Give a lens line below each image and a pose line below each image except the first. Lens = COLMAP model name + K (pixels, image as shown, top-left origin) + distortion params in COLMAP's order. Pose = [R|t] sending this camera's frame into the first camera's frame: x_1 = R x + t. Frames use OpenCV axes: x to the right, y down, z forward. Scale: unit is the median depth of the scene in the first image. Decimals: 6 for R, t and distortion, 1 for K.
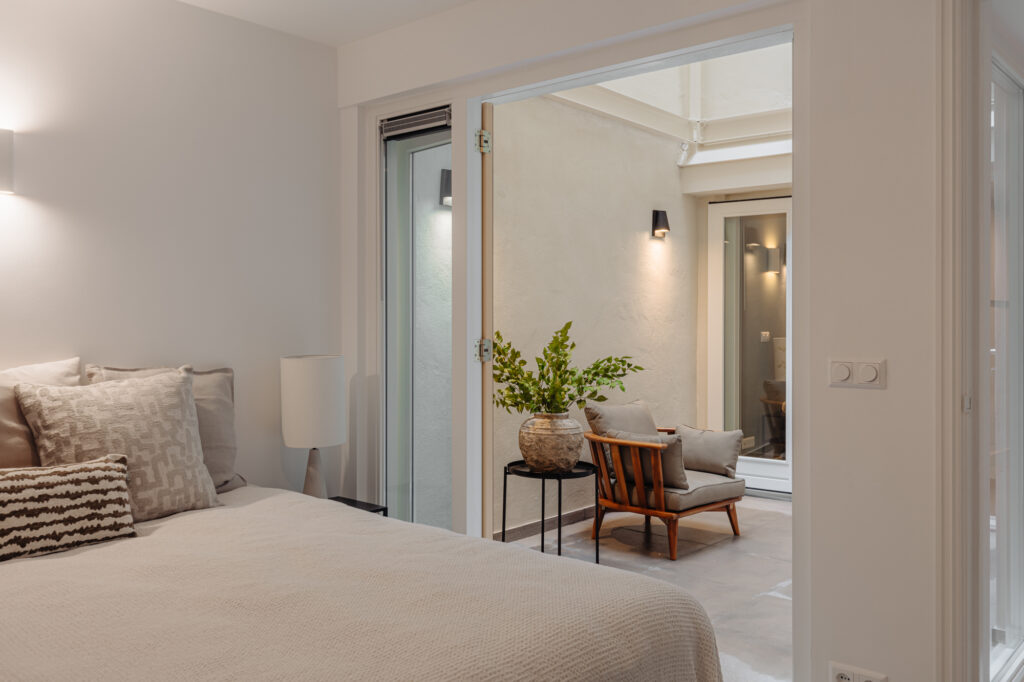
lens RADIAL K [[849.9, 0, 510.5], [0, 849.9, 313.2], [0, 0, 1]] dist [0.002791, 0.000986]
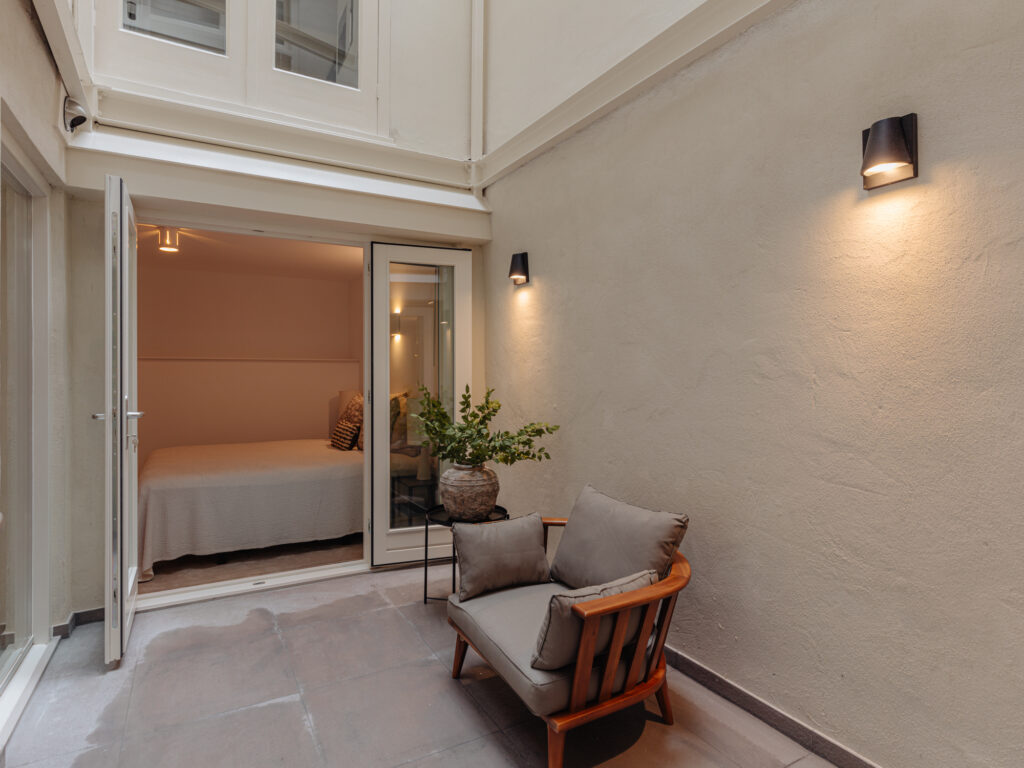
lens RADIAL K [[561.2, 0, 512.0], [0, 561.2, 384.0], [0, 0, 1]] dist [-0.048001, 0.000260]
pose [[-0.336997, 0.006782, -0.941481, 0.597605], [0.000260, 0.999975, 0.007110, 0.009756], [0.941506, 0.002151, -0.336990, 1.105238]]
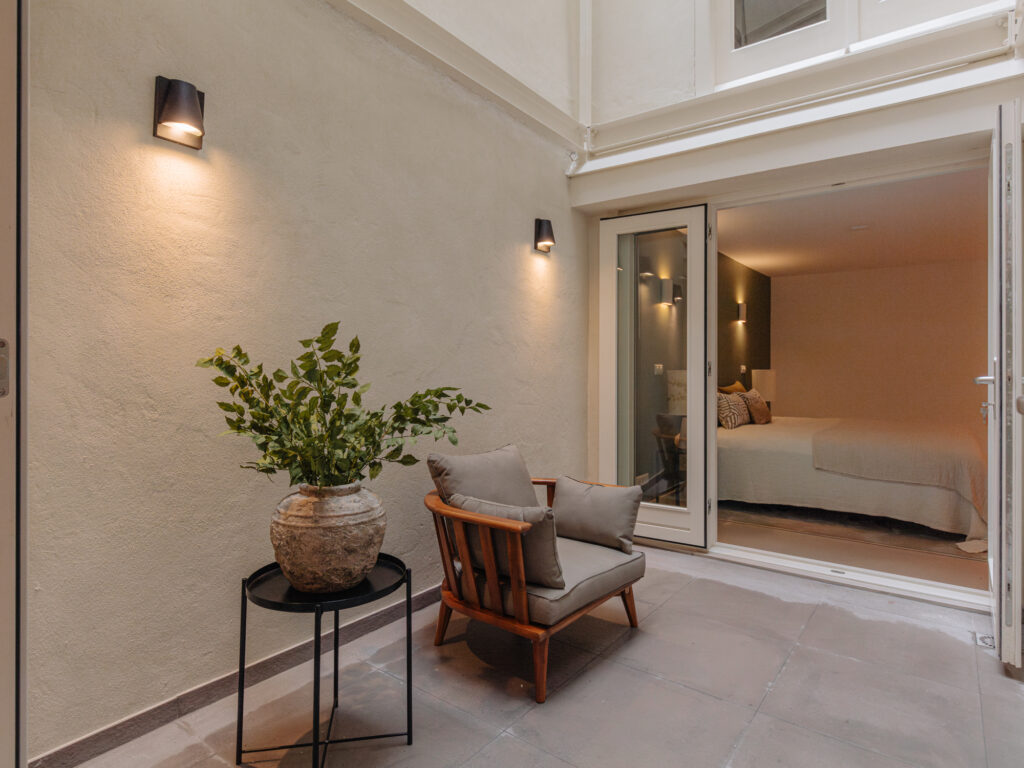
lens RADIAL K [[565.2, 0, 511.9], [0, 565.2, 364.7], [0, 0, 1]] dist [0.000072, -0.000029]
pose [[0.998060, -0.001052, 0.062250, 0.129763], [0.000897, 0.999996, 0.002505, 0.029274], [-0.062253, -0.002444, 0.998057, 0.518475]]
